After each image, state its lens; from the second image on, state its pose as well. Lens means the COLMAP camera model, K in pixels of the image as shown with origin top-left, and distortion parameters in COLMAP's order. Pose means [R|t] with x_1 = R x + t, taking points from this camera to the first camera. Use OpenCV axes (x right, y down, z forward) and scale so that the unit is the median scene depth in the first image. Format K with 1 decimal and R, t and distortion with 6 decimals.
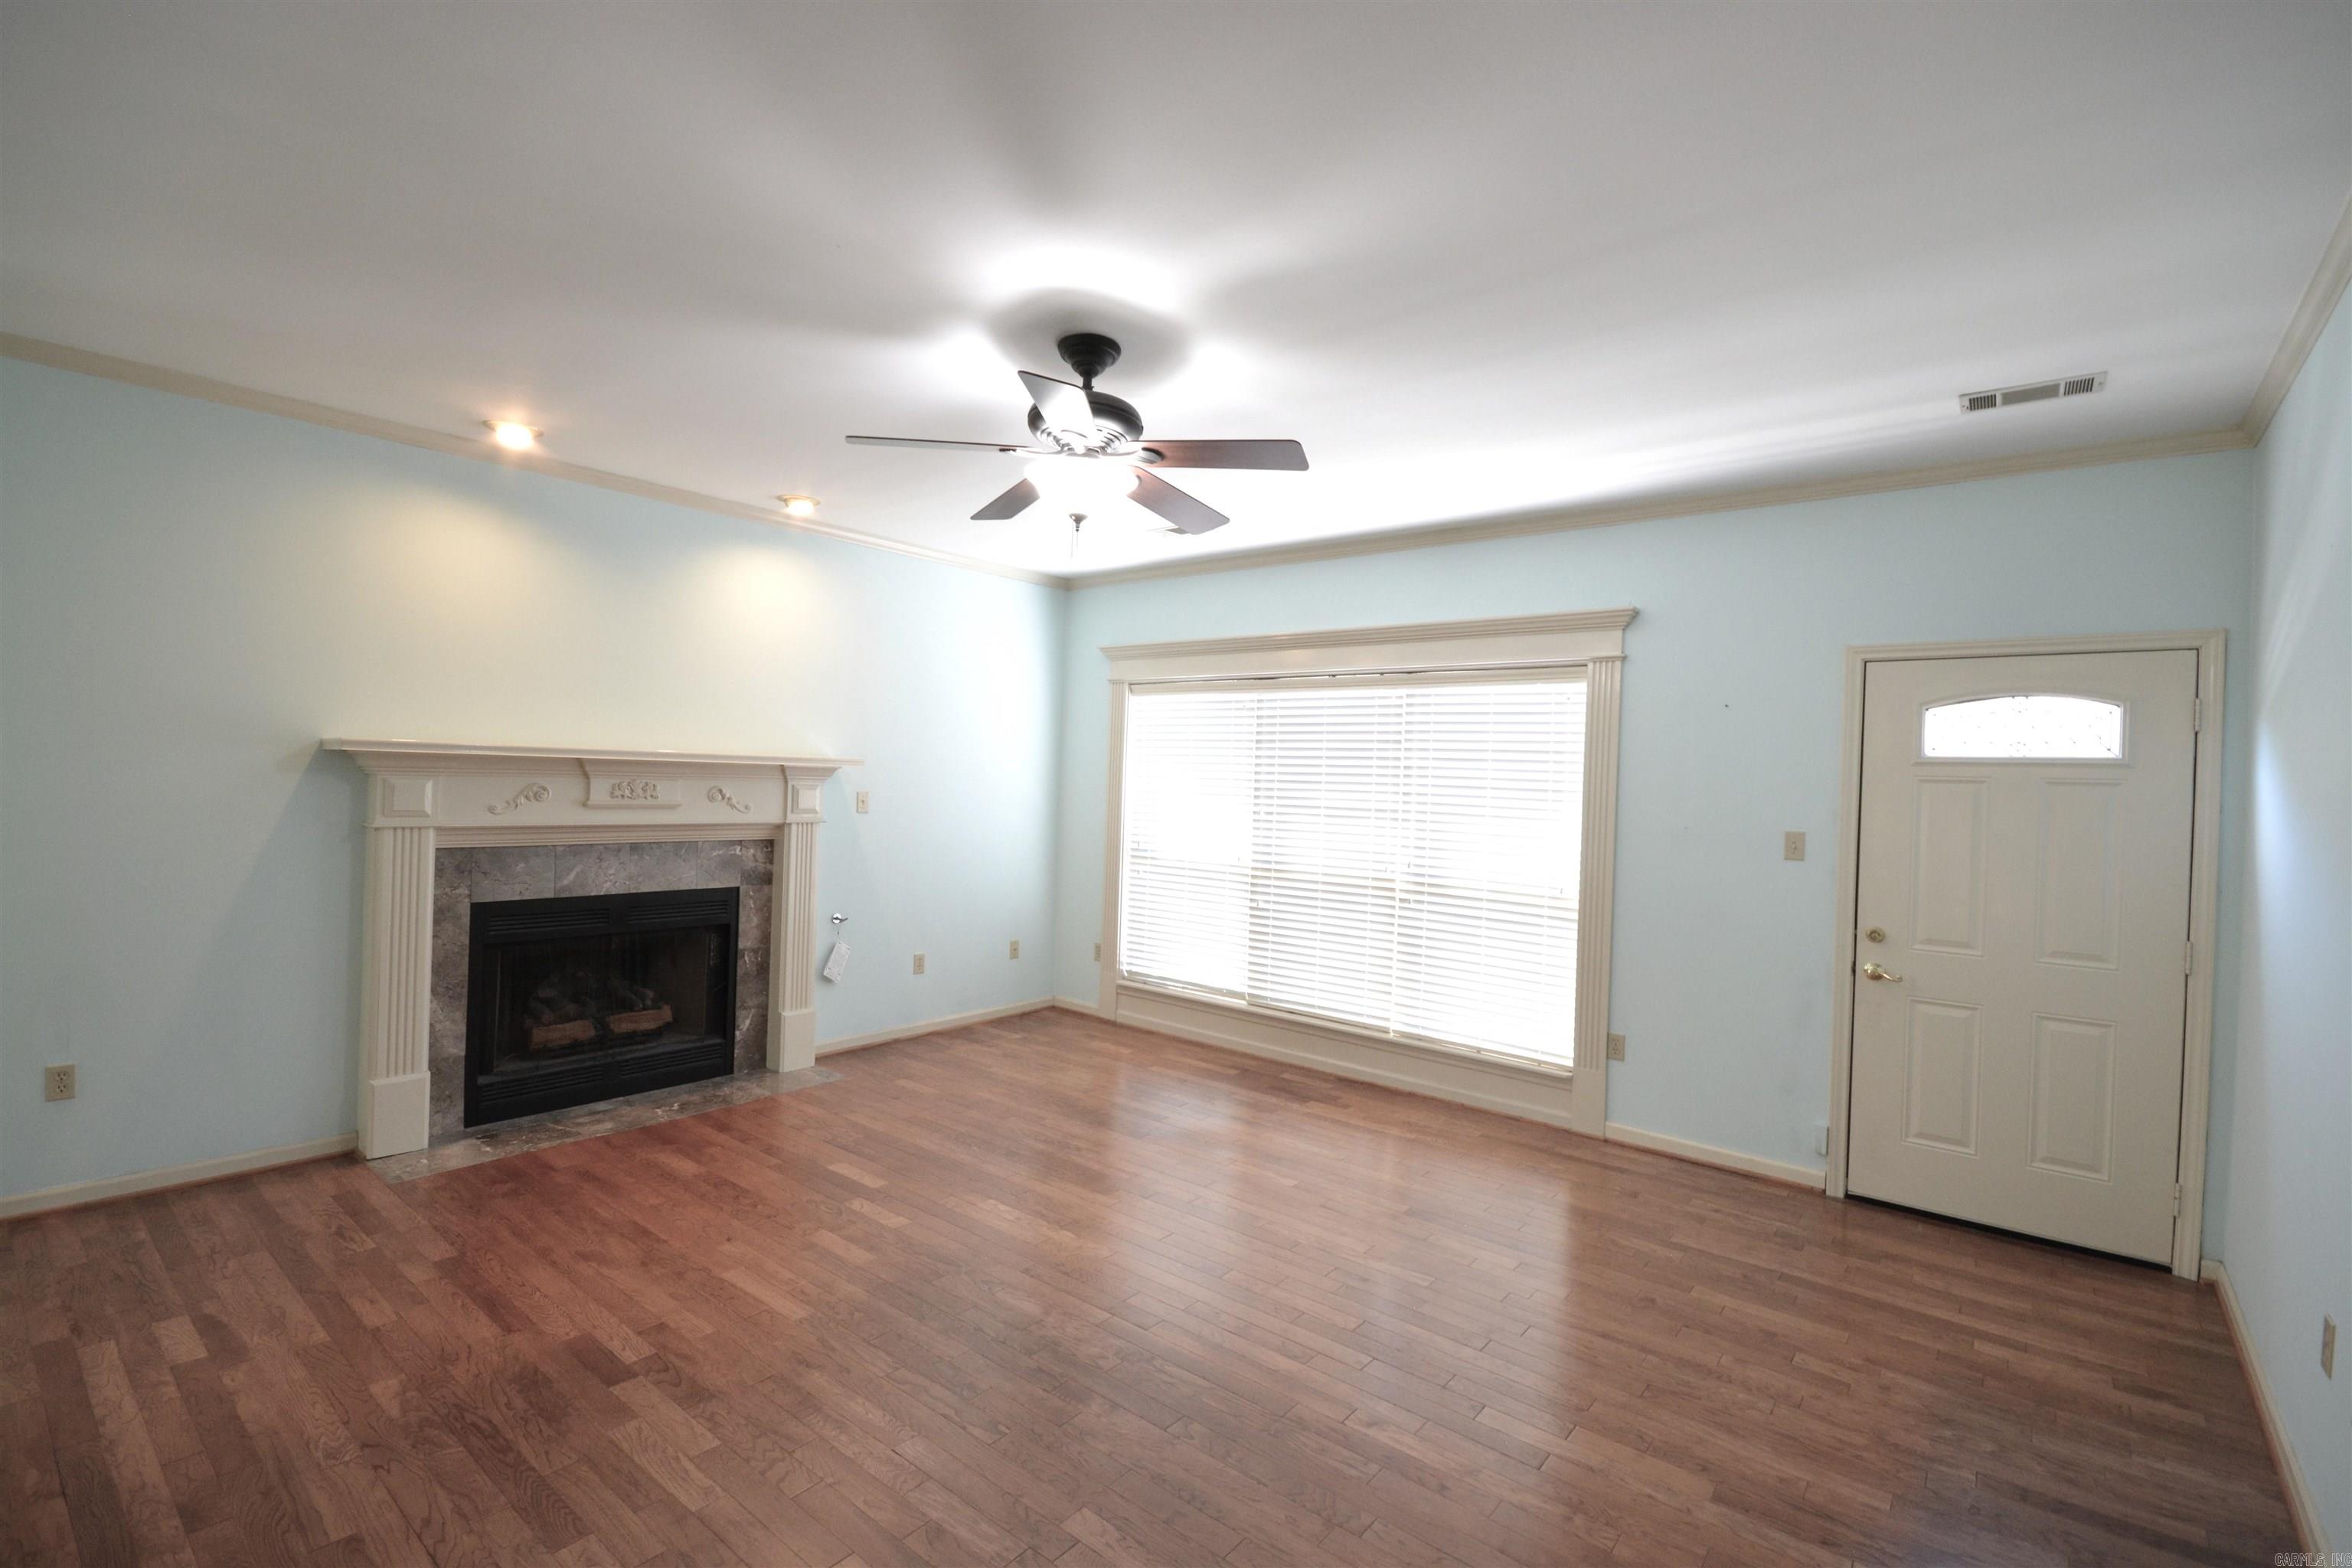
lens RADIAL K [[1034.5, 0, 1176.9], [0, 1034.5, 784.7], [0, 0, 1]] dist [0.002566, -0.006390]
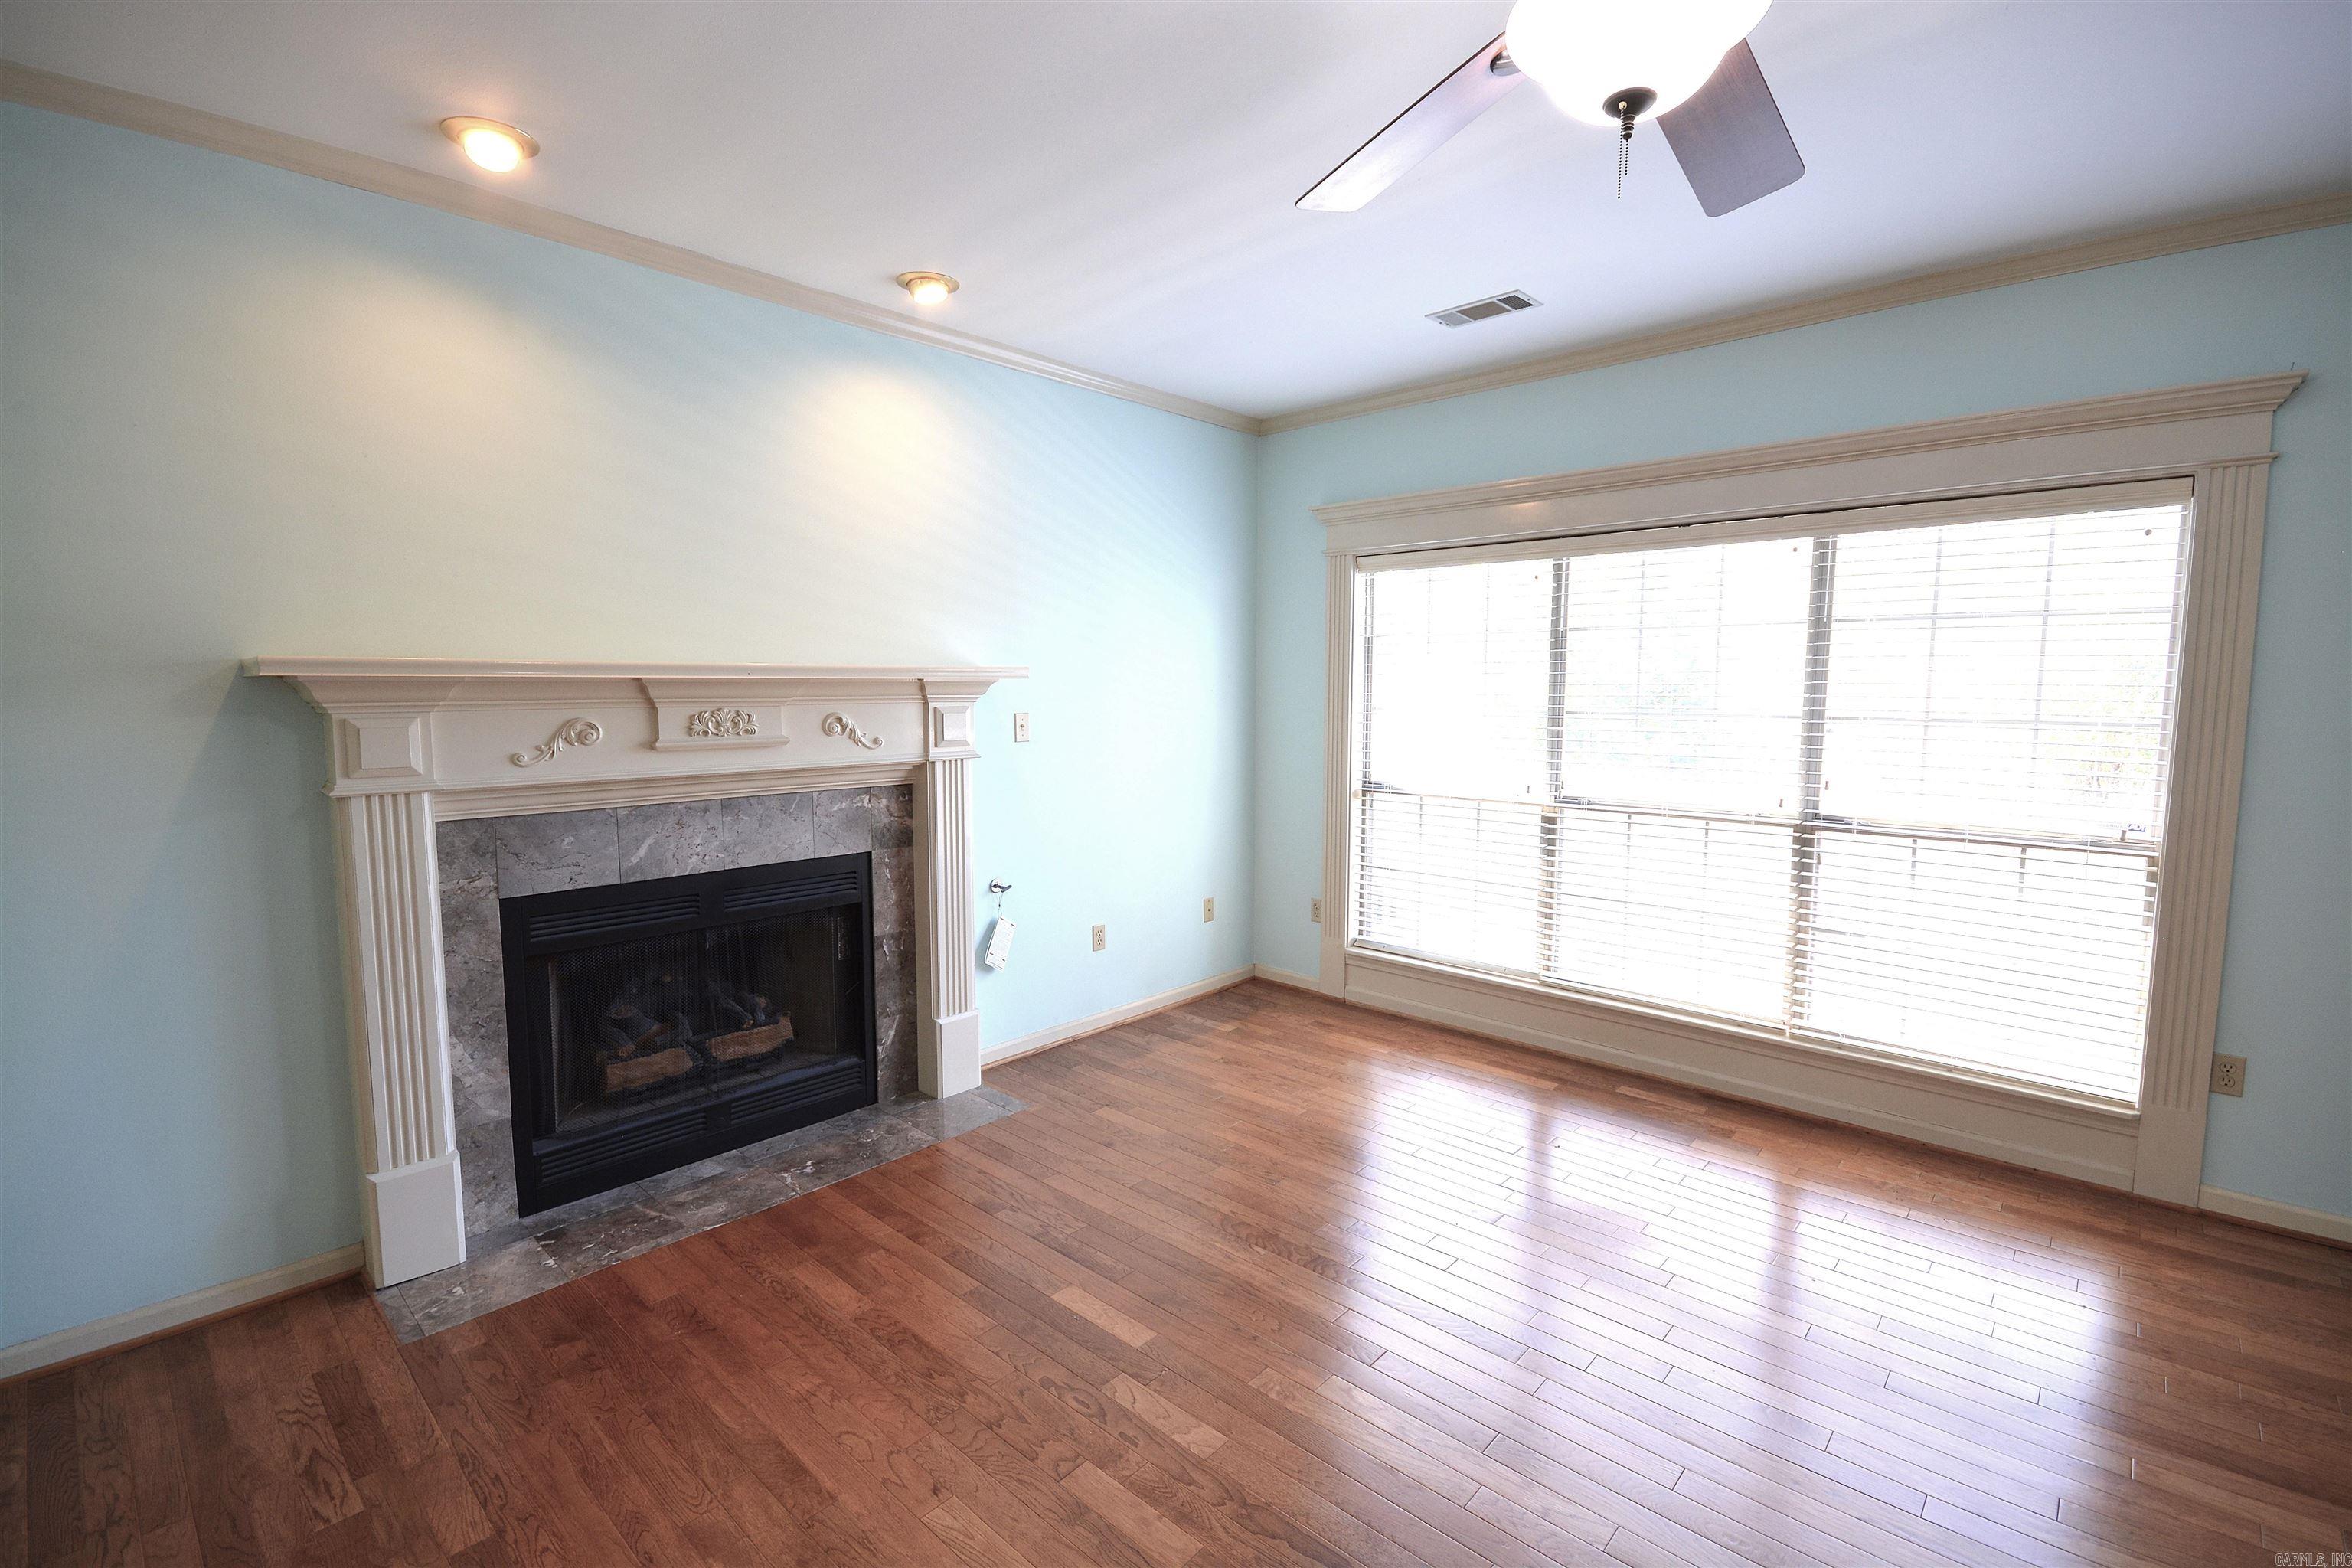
lens RADIAL K [[1034.5, 0, 1175.8], [0, 1034.5, 784.8], [0, 0, 1]] dist [0.002566, -0.006390]
pose [[0.997422, -0.026950, -0.066508, -0.183625], [0.032754, 0.995601, 0.087779, -0.004429], [0.063850, -0.089731, 0.993917, 0.341906]]
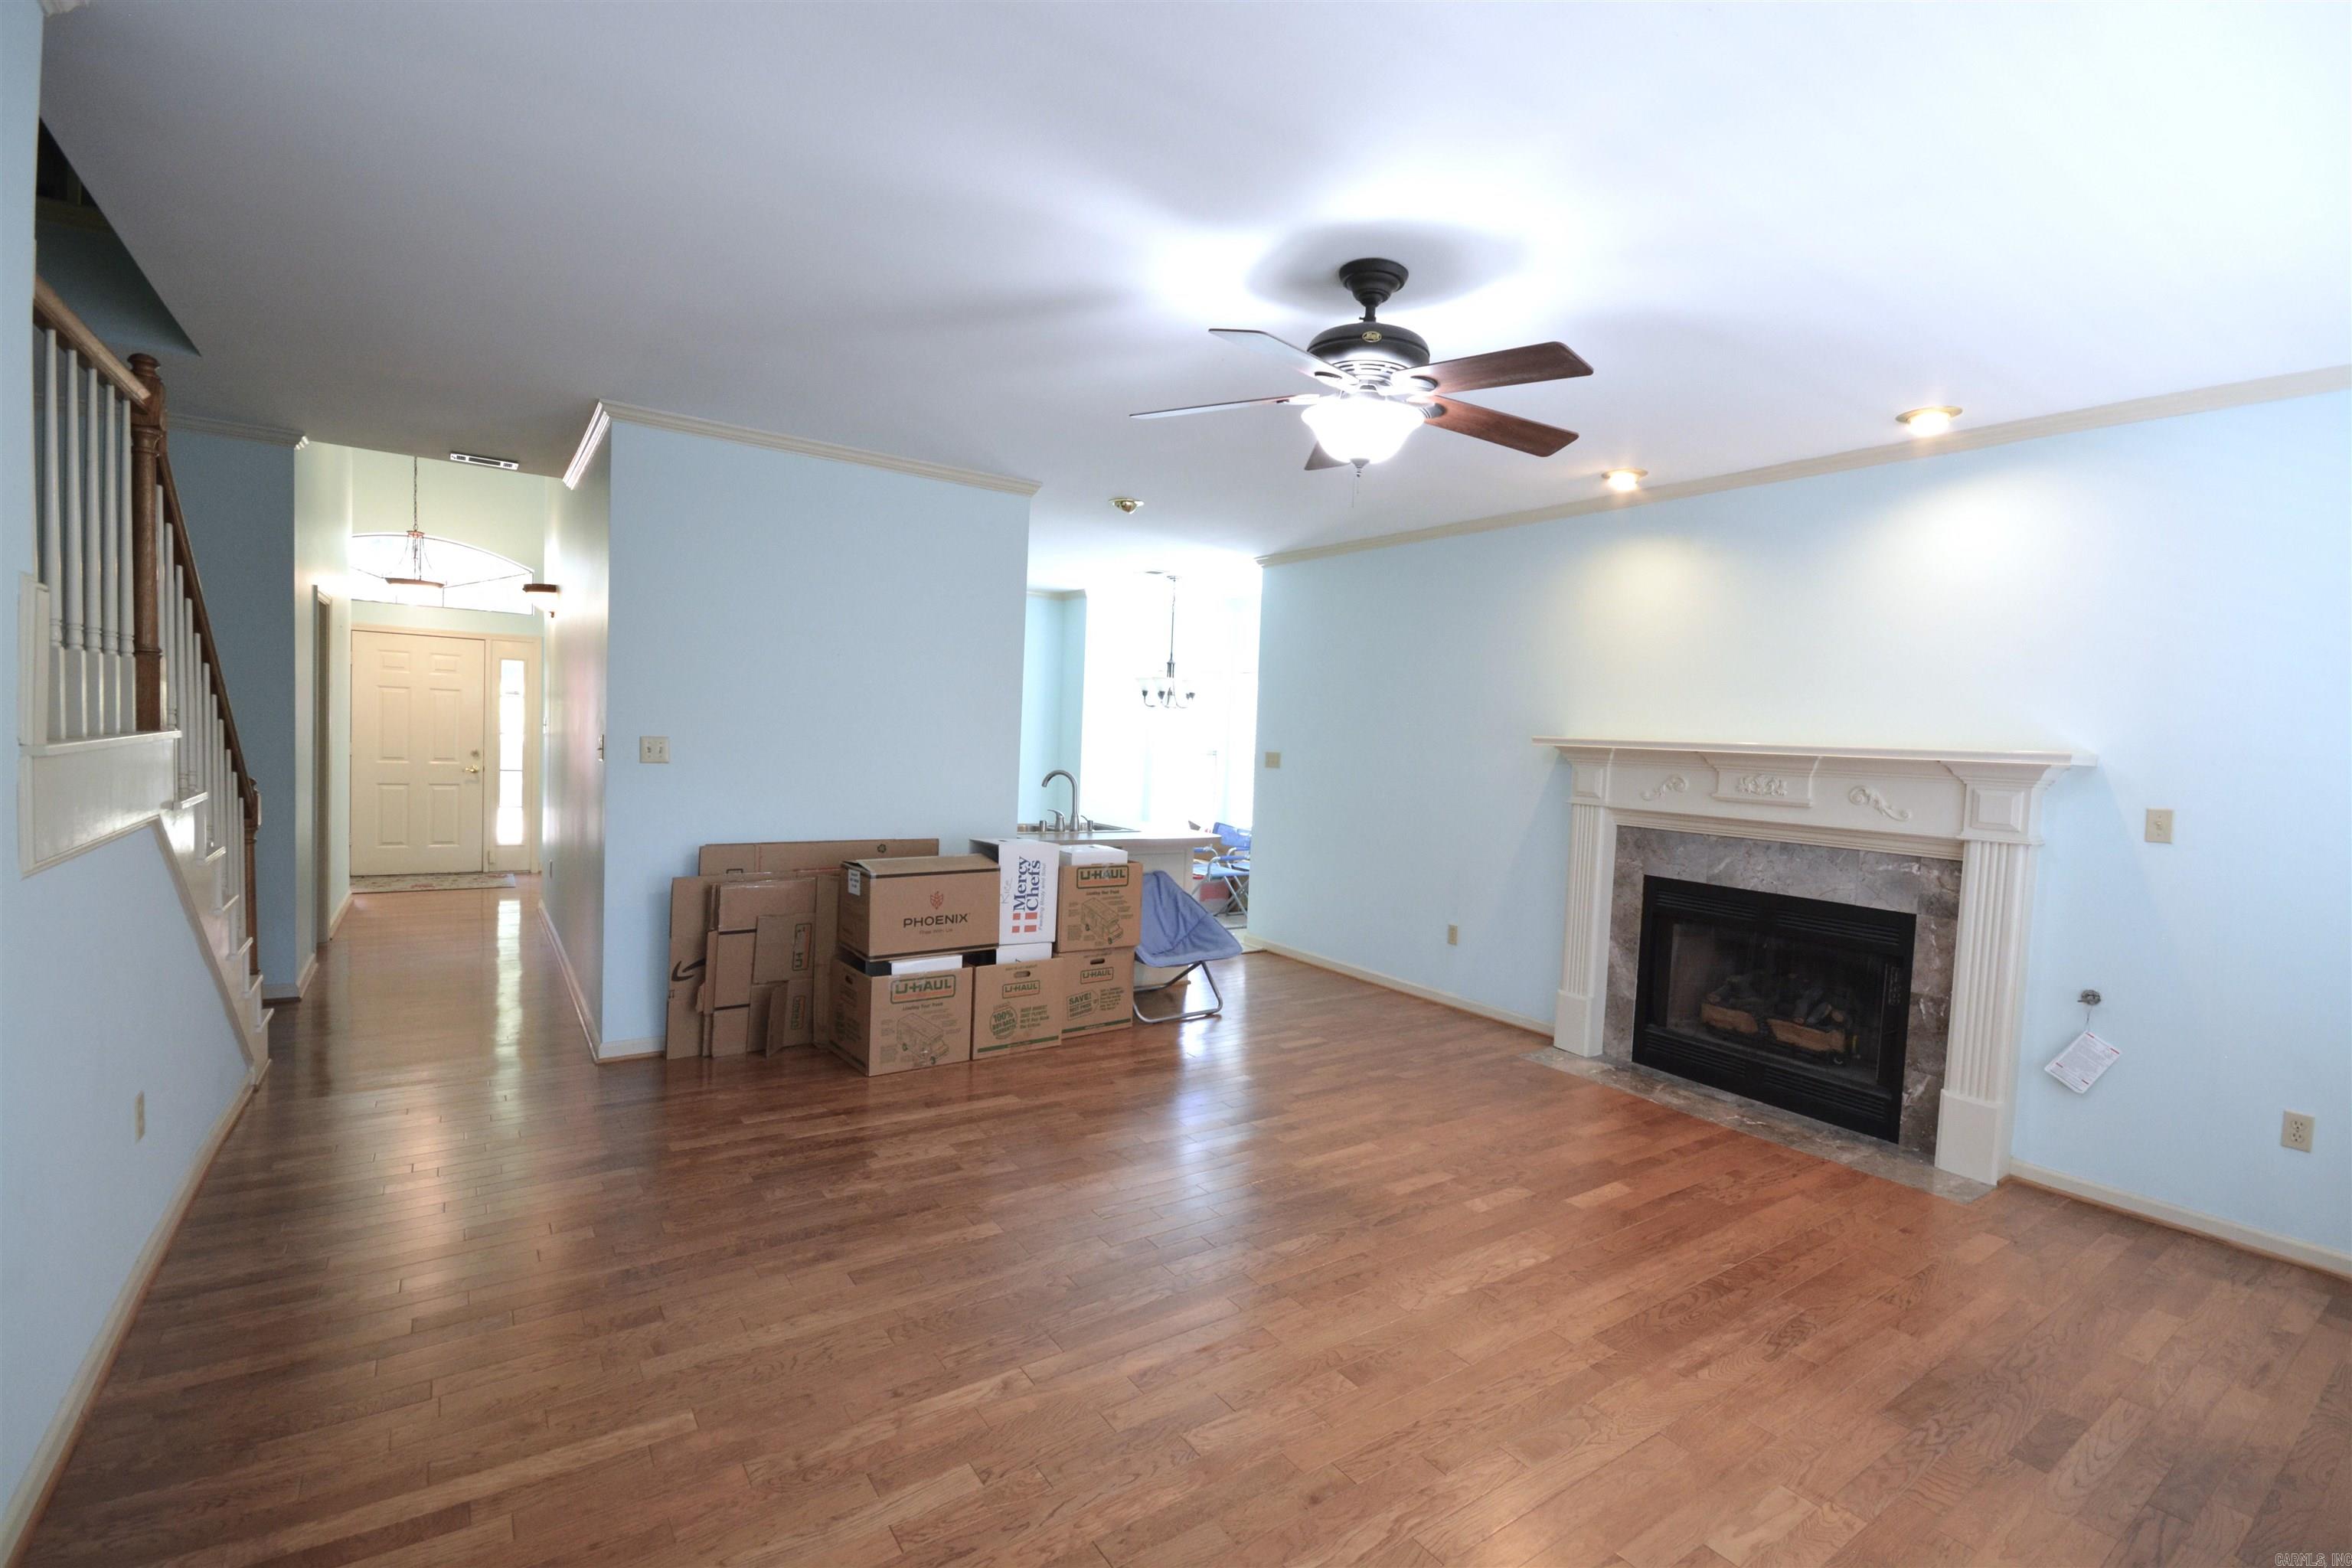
lens RADIAL K [[1034.5, 0, 1158.4], [0, 1034.5, 781.3], [0, 0, 1]] dist [0.002566, -0.006390]
pose [[-0.285195, -0.001072, -0.958469, 0.583386], [-0.058126, 0.998178, 0.016179, 0.019034], [0.956705, 0.060326, -0.284737, 0.750207]]
